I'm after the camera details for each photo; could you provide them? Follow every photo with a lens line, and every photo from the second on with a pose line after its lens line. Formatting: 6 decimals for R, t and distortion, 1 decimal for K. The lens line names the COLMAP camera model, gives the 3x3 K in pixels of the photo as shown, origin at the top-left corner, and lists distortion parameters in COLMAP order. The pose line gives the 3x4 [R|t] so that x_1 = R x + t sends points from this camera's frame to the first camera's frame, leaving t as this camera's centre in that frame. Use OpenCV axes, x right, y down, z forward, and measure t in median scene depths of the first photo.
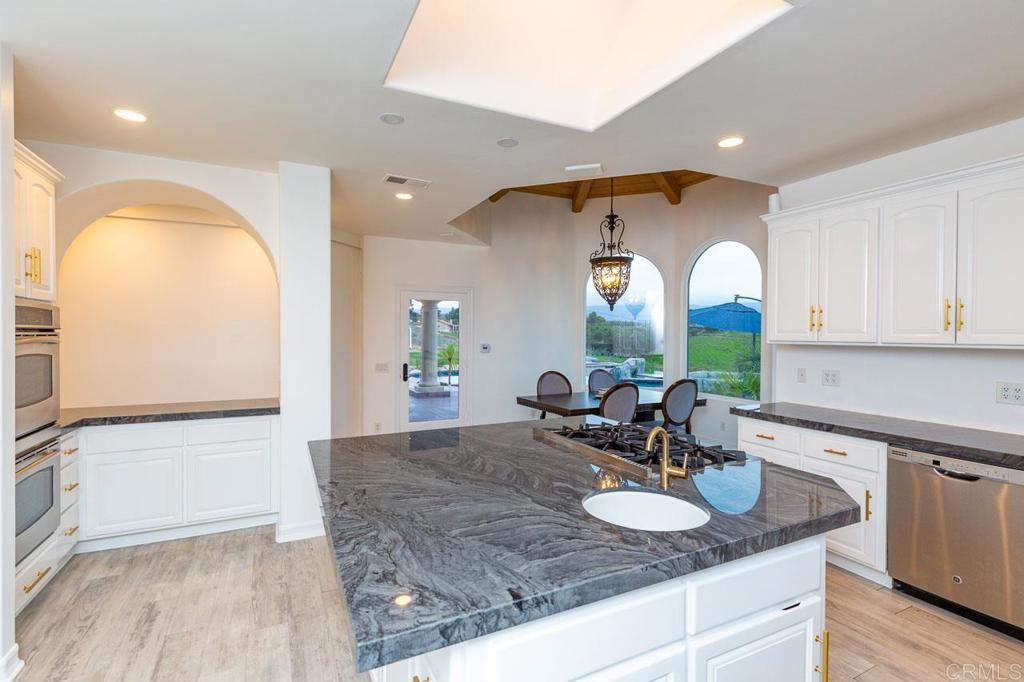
lens RADIAL K [[463.4, 0, 506.1], [0, 463.4, 338.5], [0, 0, 1]] dist [0.005493, 0.000593]
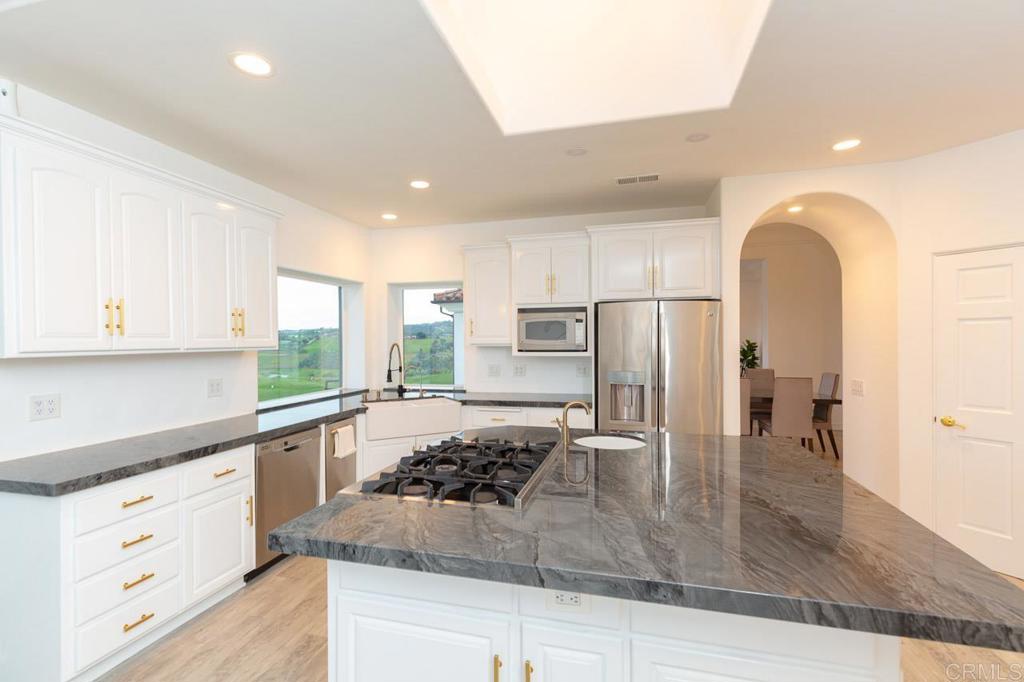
lens RADIAL K [[463.4, 0, 508.1], [0, 463.4, 341.3], [0, 0, 1]] dist [0.005493, 0.000593]
pose [[-0.742096, 0.003598, 0.670284, -0.267878], [0.016973, 0.999766, 0.013425, -0.006659], [-0.670079, 0.021339, -0.741983, 1.236282]]
